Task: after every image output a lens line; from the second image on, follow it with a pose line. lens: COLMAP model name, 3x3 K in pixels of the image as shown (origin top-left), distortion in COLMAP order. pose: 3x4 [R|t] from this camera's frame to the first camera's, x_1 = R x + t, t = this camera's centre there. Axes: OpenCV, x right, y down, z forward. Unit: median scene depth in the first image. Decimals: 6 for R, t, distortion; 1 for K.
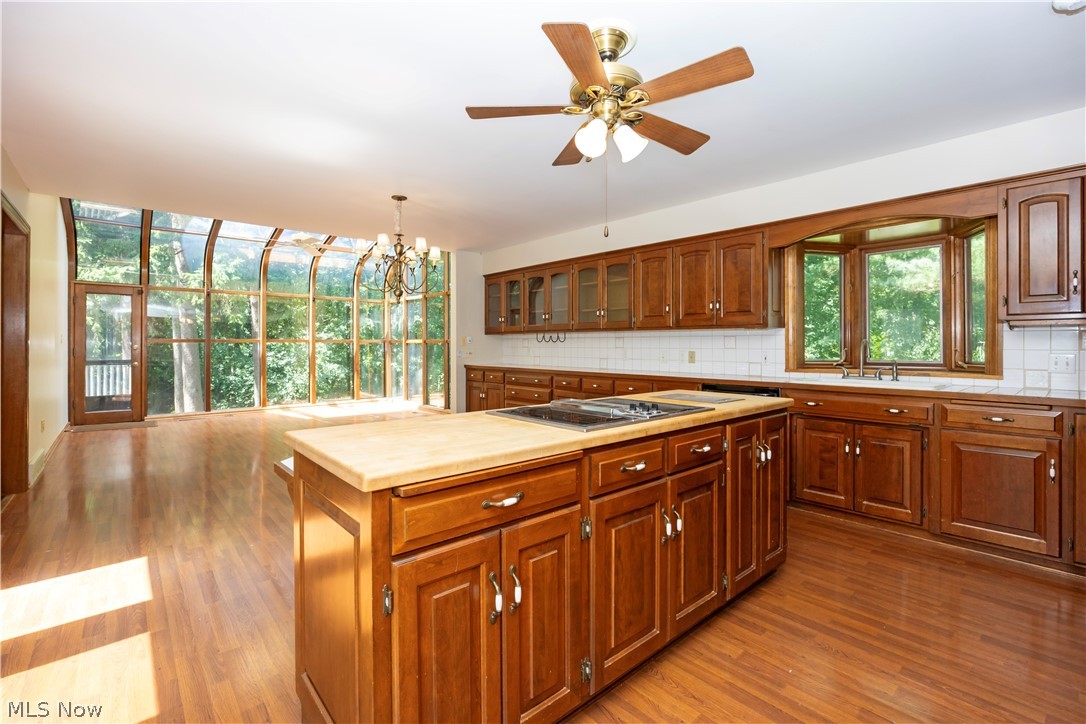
lens RADIAL K [[474.5, 0, 552.7], [0, 474.5, 352.5], [0, 0, 1]] dist [-0.023676, -0.000298]
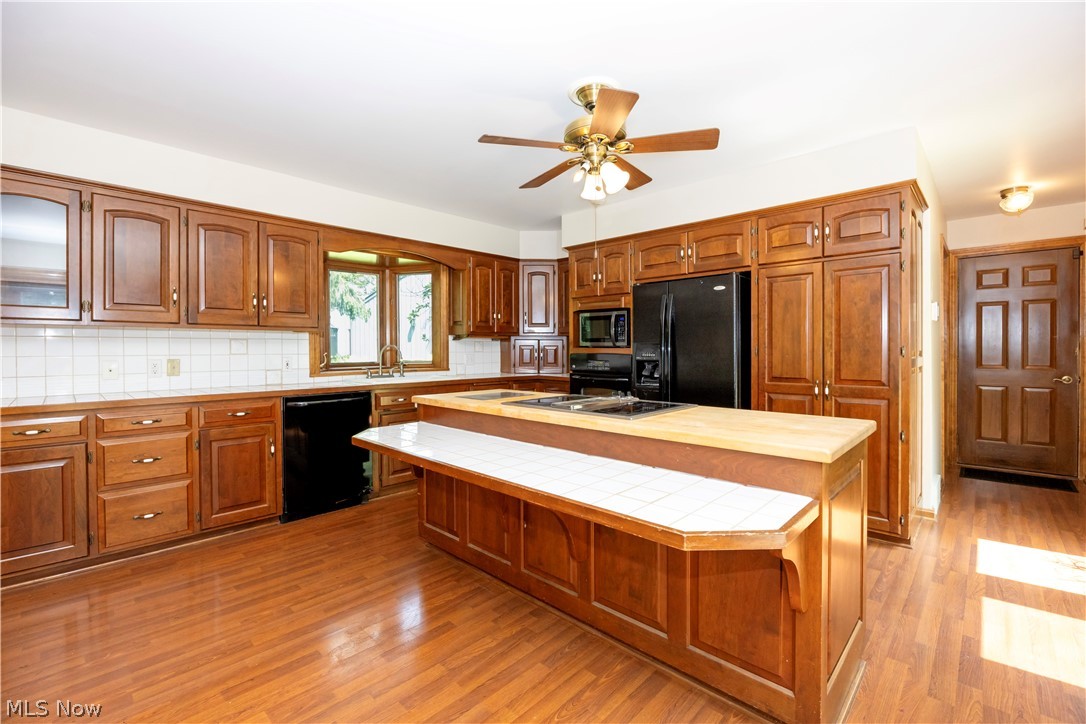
lens RADIAL K [[474.5, 0, 552.7], [0, 474.5, 352.5], [0, 0, 1]] dist [-0.023676, -0.000298]
pose [[-0.079695, -0.006114, 0.996801, -0.511474], [0.020135, 0.999767, 0.007742, -0.007361], [-0.996616, 0.020687, -0.079554, 0.568333]]
